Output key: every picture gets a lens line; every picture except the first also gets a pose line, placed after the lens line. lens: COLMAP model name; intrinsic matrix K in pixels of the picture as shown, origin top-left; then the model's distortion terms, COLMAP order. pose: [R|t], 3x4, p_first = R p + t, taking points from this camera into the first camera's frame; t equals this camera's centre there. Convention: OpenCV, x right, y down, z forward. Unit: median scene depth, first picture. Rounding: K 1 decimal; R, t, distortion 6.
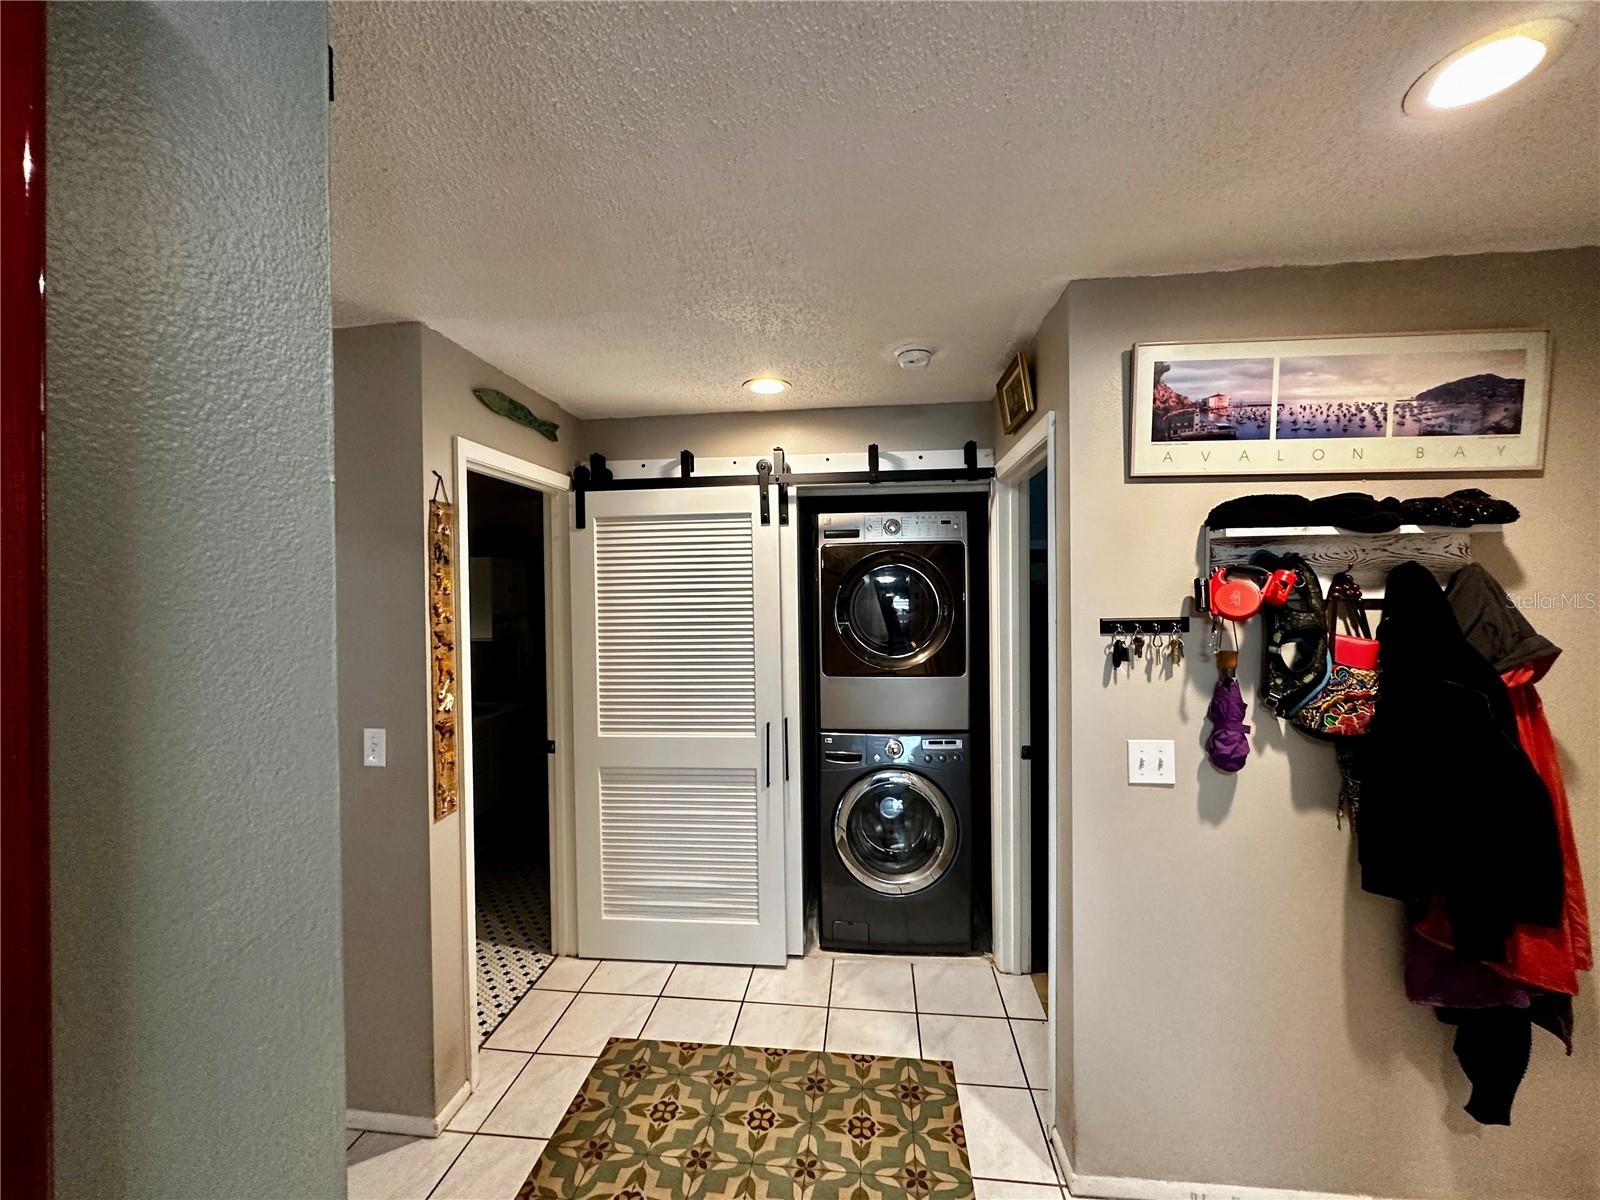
lens RADIAL K [[639.1, 0, 803.0], [0, 639.1, 602.0], [0, 0, 1]] dist [-0.002469, 0.000913]
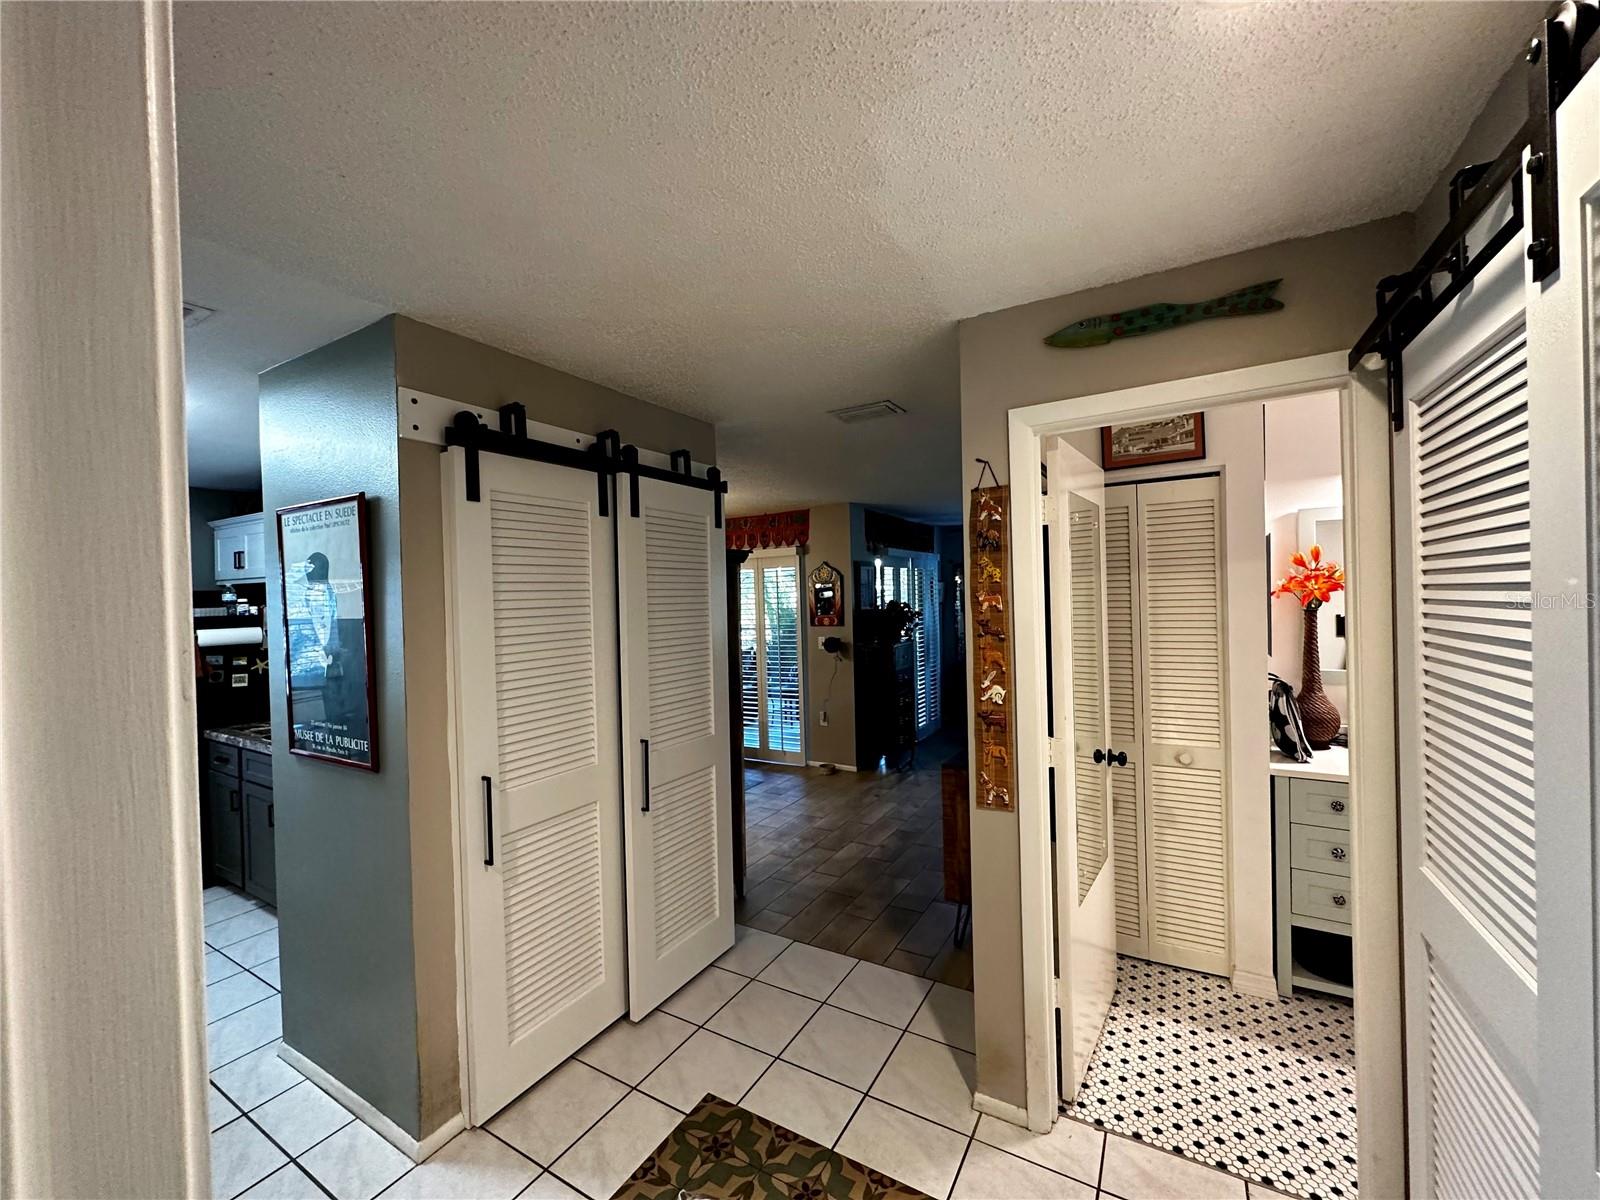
lens RADIAL K [[639.1, 0, 803.0], [0, 639.1, 602.0], [0, 0, 1]] dist [-0.002469, 0.000913]
pose [[-0.409858, 0.031678, -0.911599, 0.448092], [0.020275, 0.999466, 0.025616, -0.012998], [0.911924, -0.007984, -0.410281, 1.155736]]
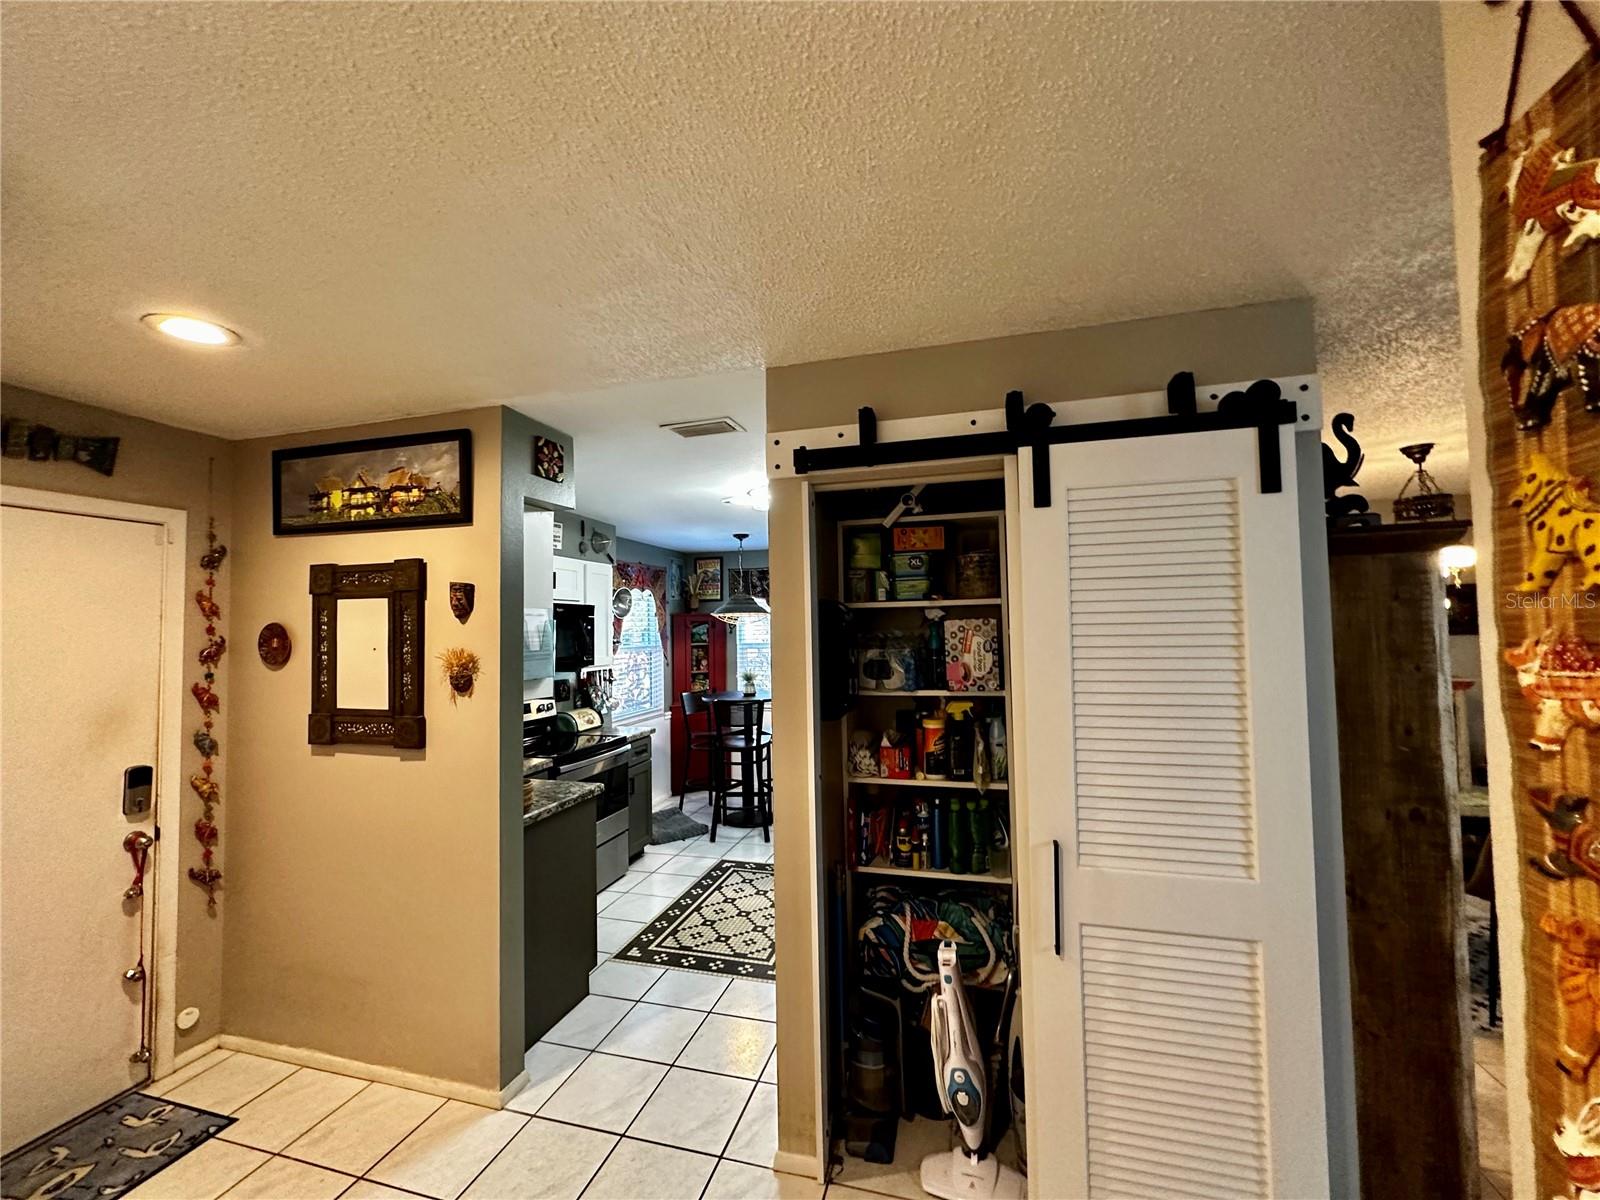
lens RADIAL K [[639.1, 0, 803.0], [0, 639.1, 602.0], [0, 0, 1]] dist [-0.002469, 0.000913]
pose [[-0.985144, 0.037330, 0.167625, -0.376941], [0.032530, 0.998981, -0.031288, -0.011819], [-0.168623, -0.025370, -0.985354, 1.229914]]
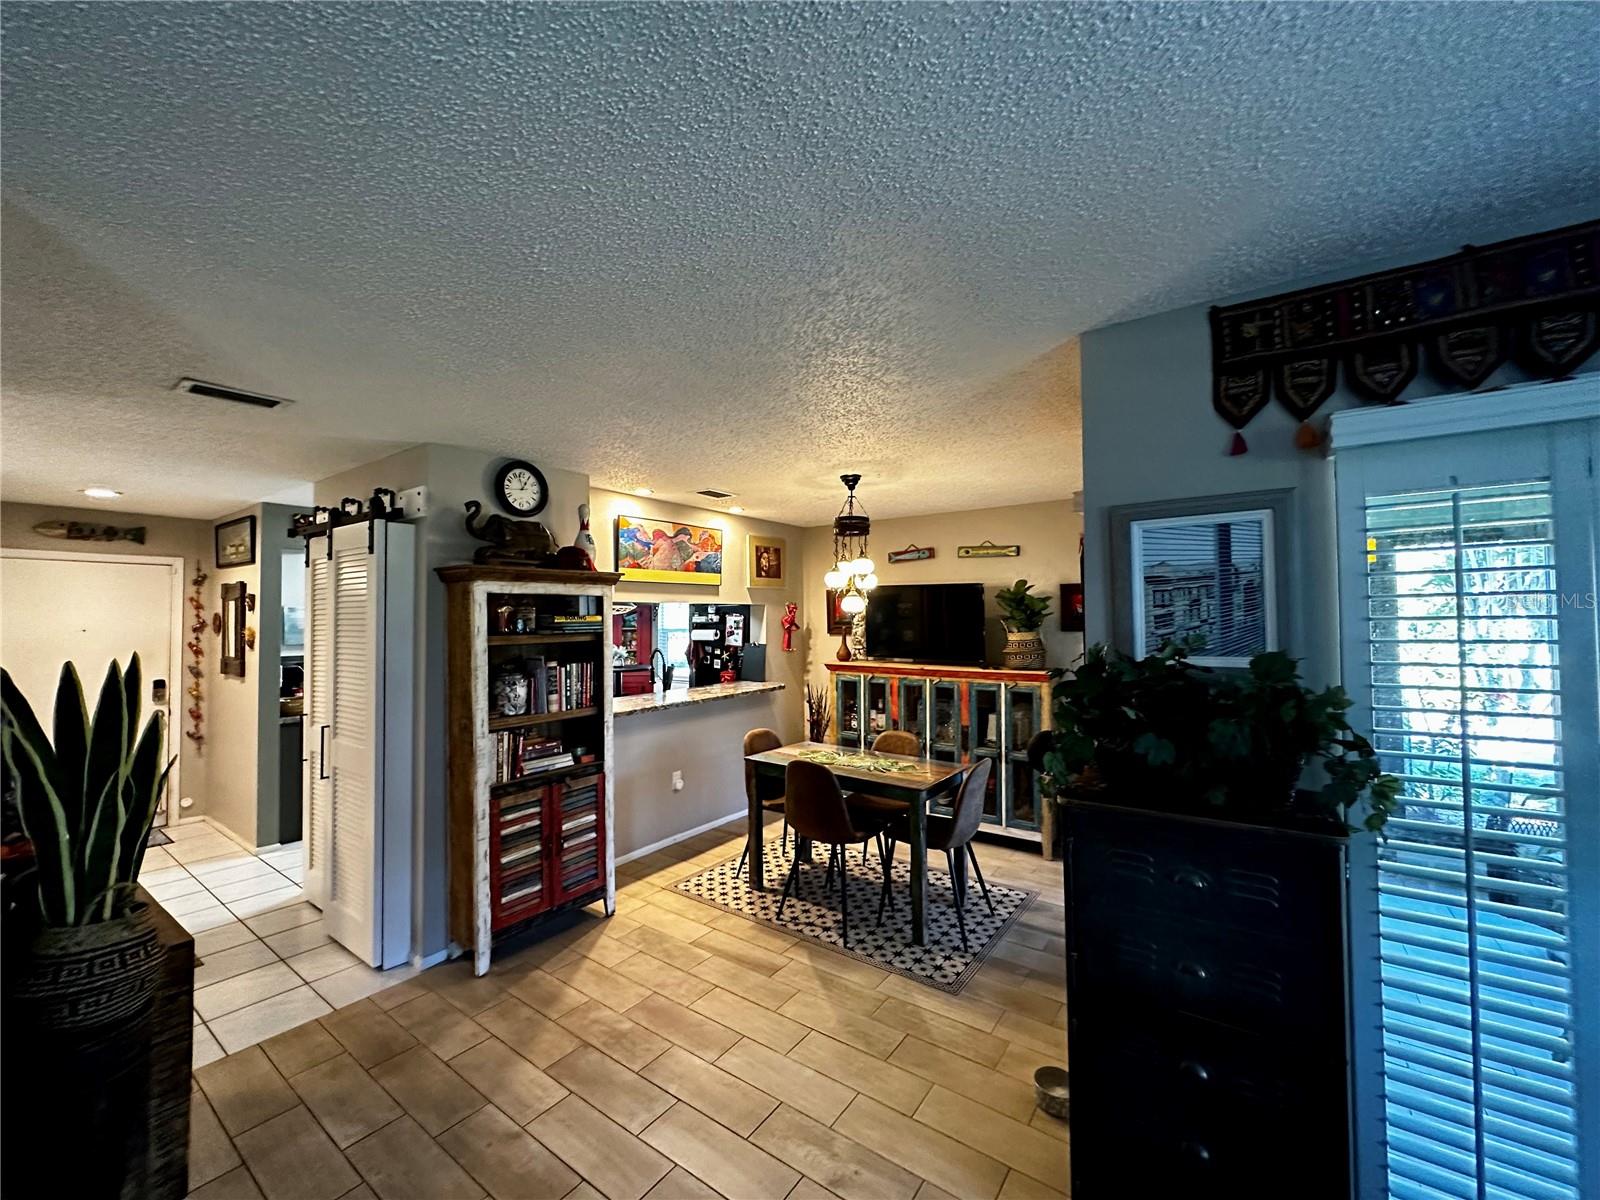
lens RADIAL K [[639.1, 0, 803.0], [0, 639.1, 602.0], [0, 0, 1]] dist [-0.002469, 0.000913]
pose [[-0.867136, 0.031547, 0.497071, -2.457778], [0.024198, 0.999482, -0.021219, 0.024595], [-0.497483, -0.006371, -0.867450, 1.190886]]
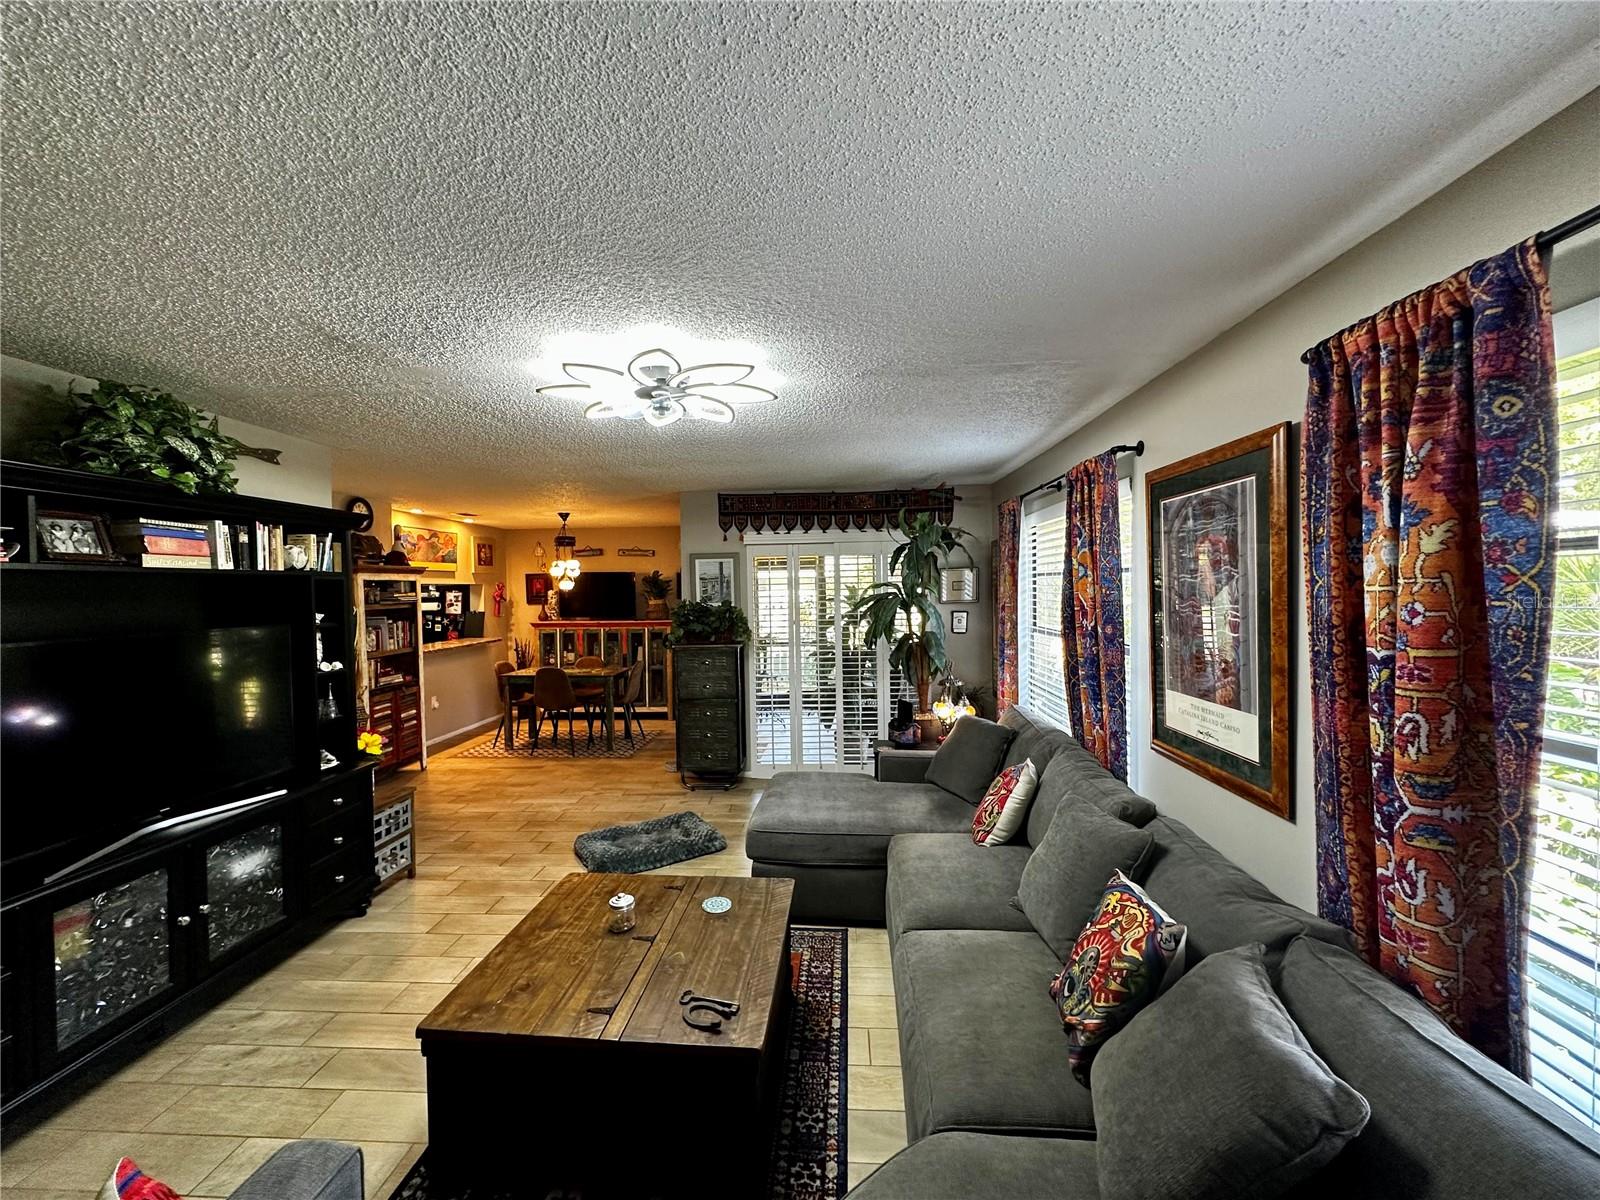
lens RADIAL K [[644.7, 0, 800.3], [0, 644.7, 598.2], [0, 0, 1]] dist [-0.000323, 0.000133]
pose [[-0.998652, 0.029949, -0.042387, -2.744636], [0.028804, 0.999211, 0.027362, 0.007197], [0.043173, 0.026104, -0.998727, 2.983213]]
